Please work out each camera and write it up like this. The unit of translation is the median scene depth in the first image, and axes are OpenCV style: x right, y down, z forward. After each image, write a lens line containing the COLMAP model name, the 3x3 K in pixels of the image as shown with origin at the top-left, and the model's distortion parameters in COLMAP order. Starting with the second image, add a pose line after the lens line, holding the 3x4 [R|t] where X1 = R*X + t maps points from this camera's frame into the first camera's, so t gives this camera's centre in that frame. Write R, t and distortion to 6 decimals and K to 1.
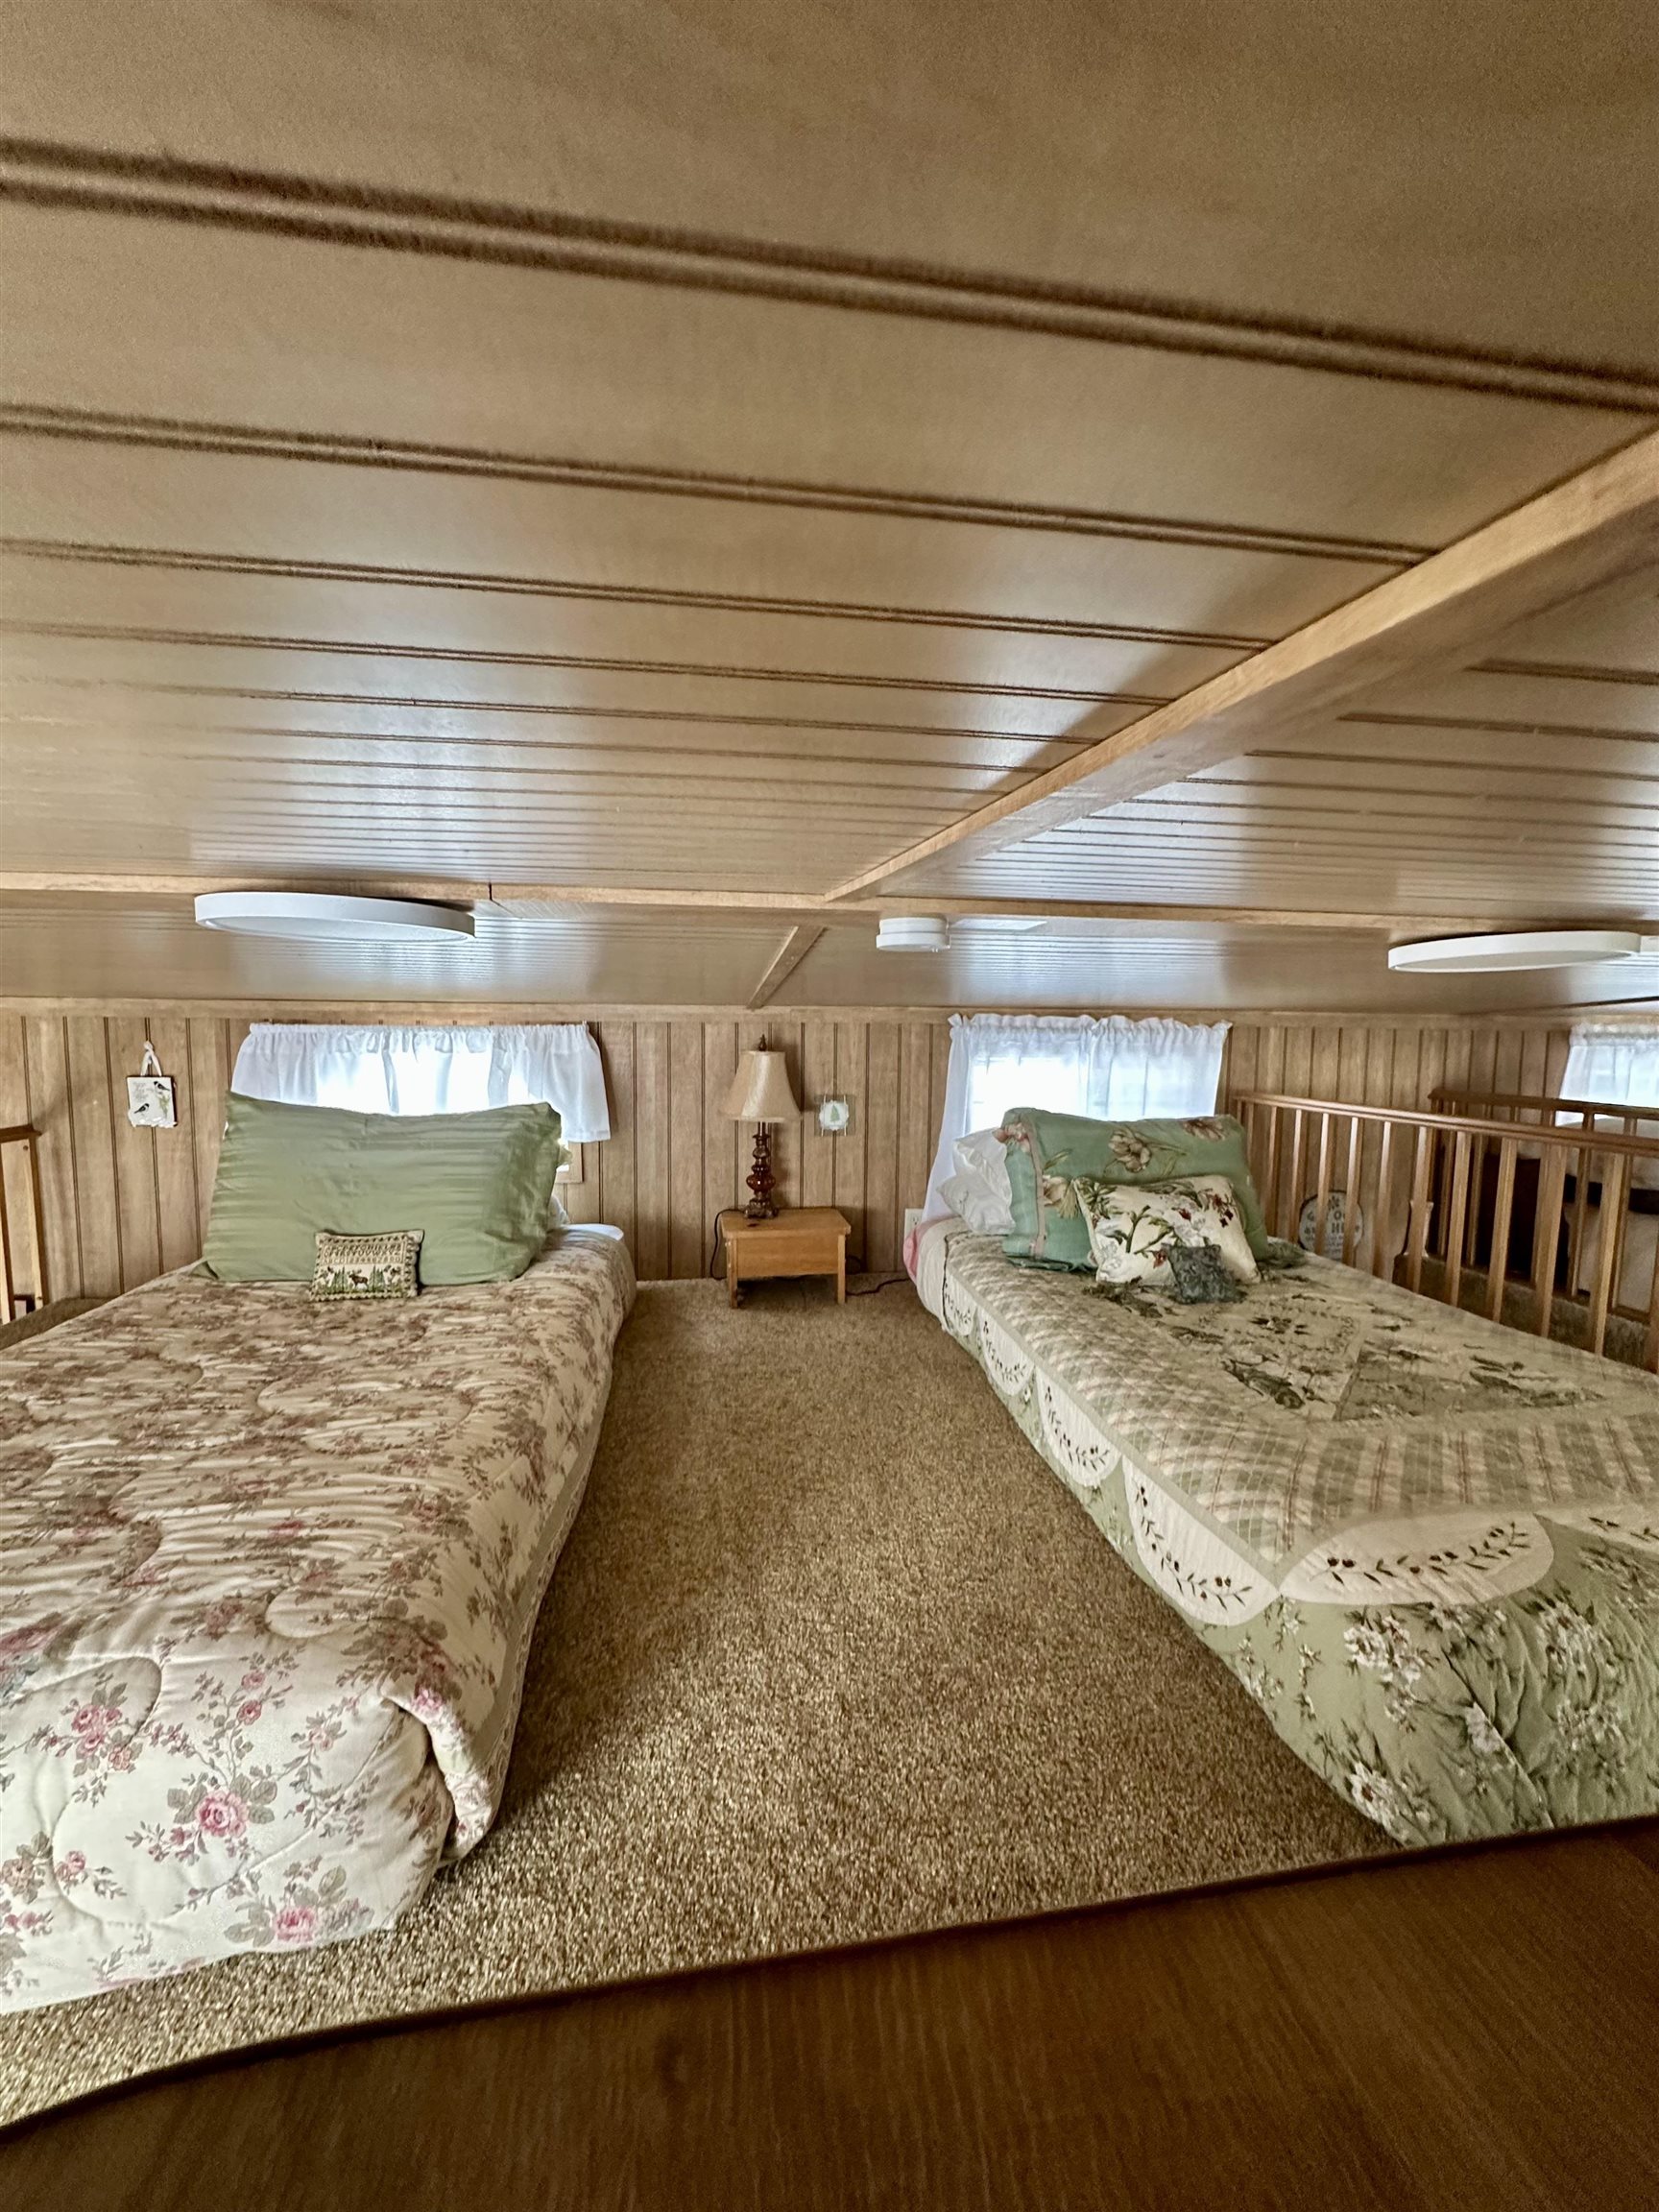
lens RADIAL K [[876.4, 0, 825.7], [0, 876.4, 1114.2], [0, 0, 1]] dist [-0.005562, 0.000355]
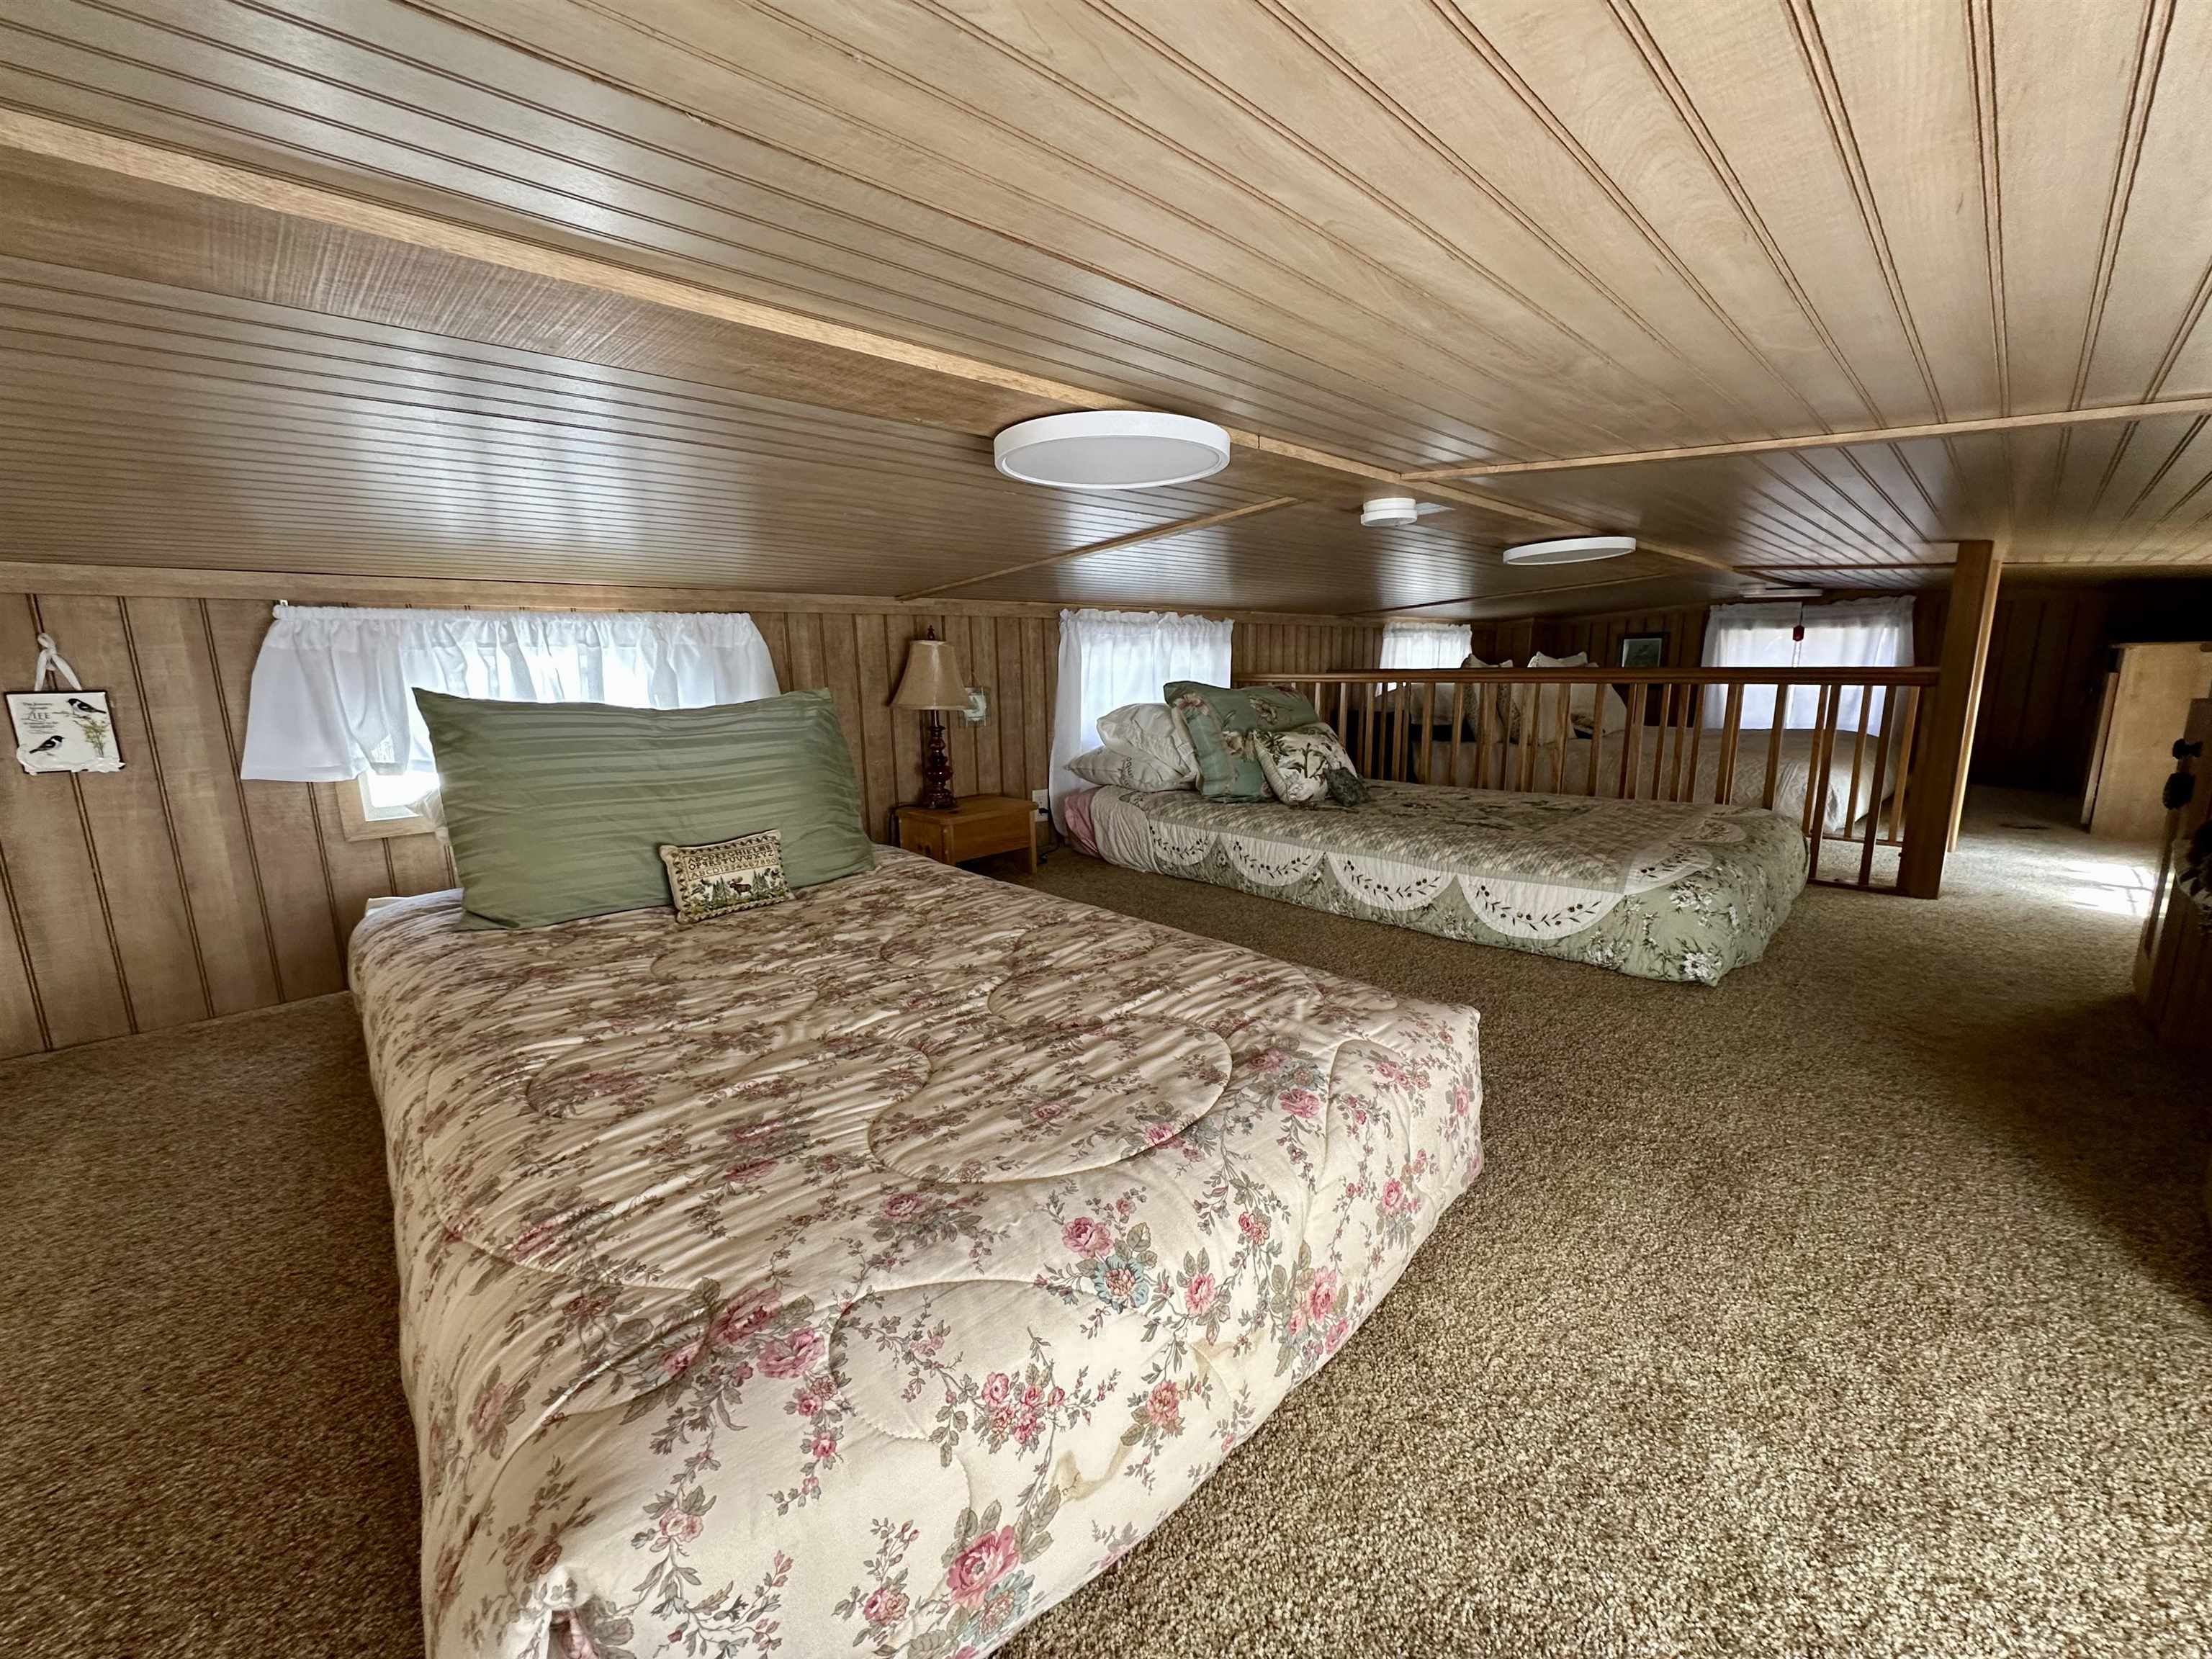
lens RADIAL K [[876.4, 0, 1115.2], [0, 876.4, 831.0], [0, 0, 1]] dist [-0.005562, 0.000355]
pose [[0.809498, -0.135079, 0.571373, -0.784185], [0.082745, 0.989708, 0.116749, 0.066718], [-0.581263, -0.047230, 0.812344, 0.082142]]
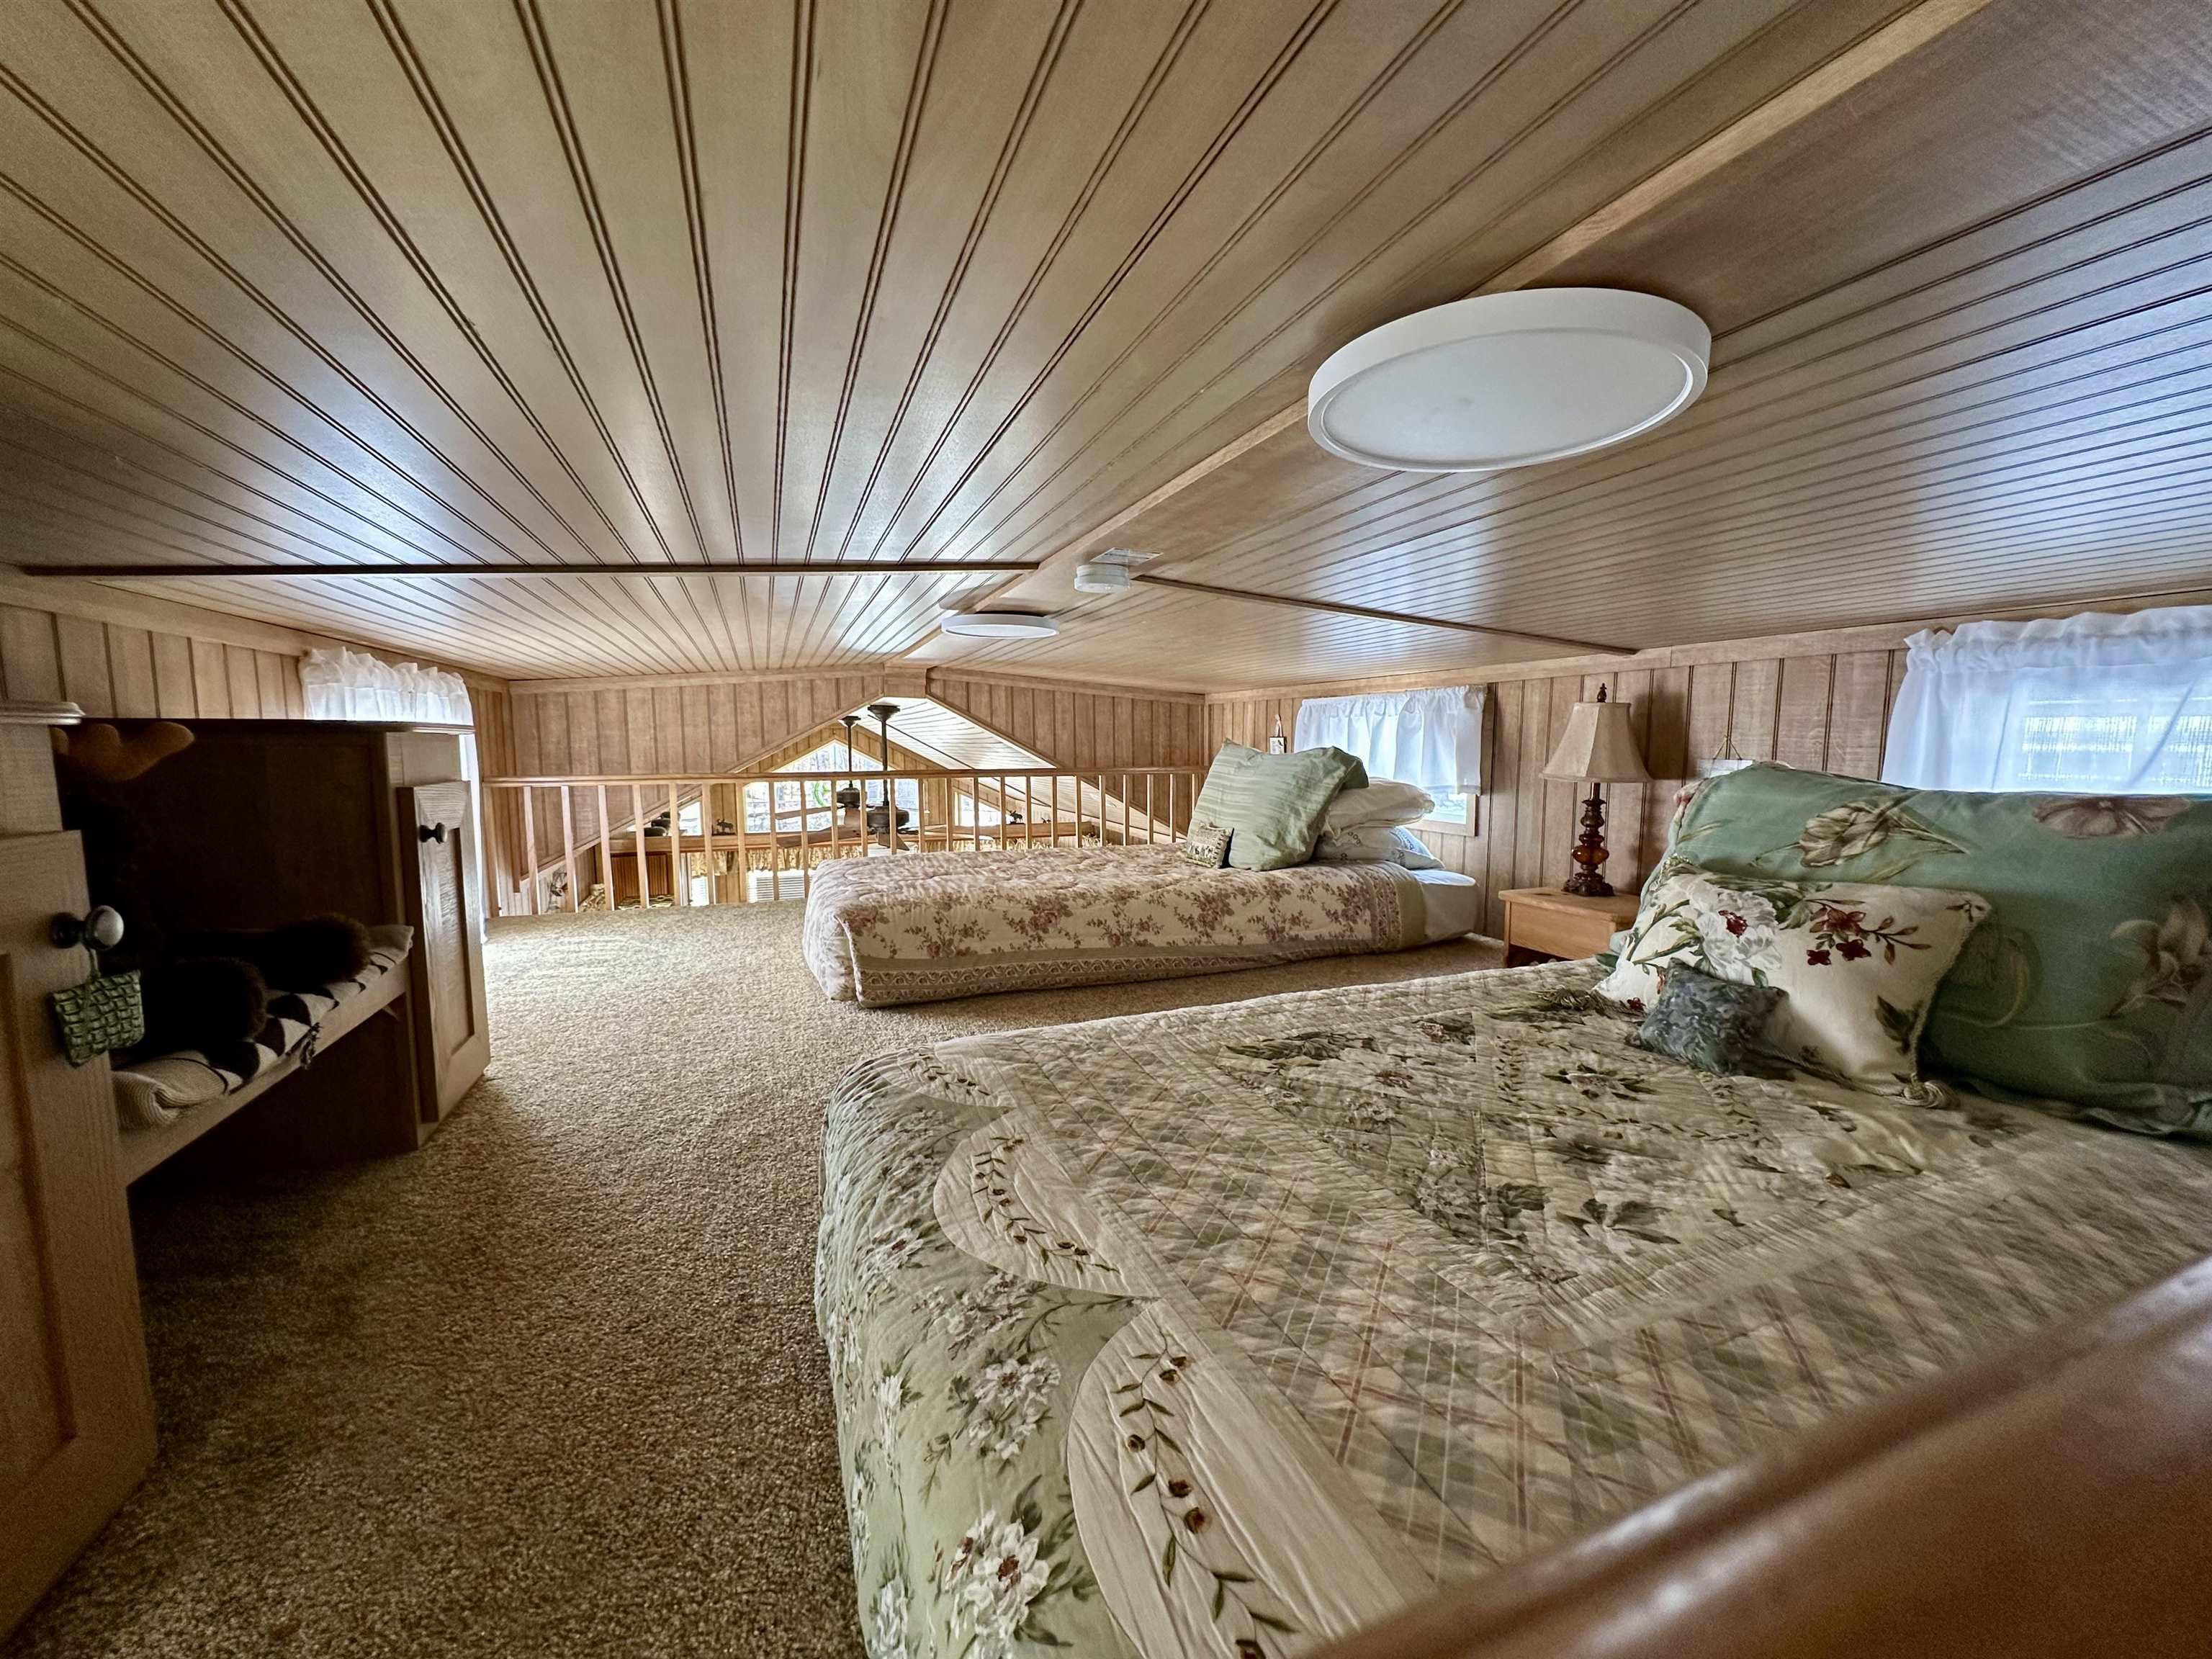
lens RADIAL K [[876.4, 0, 1115.2], [0, 876.4, 831.0], [0, 0, 1]] dist [-0.005562, 0.000355]
pose [[0.227732, 0.092053, -0.969363, 1.041620], [-0.090762, 0.993194, 0.072993, 0.054426], [0.969485, 0.071358, 0.234537, 0.527227]]
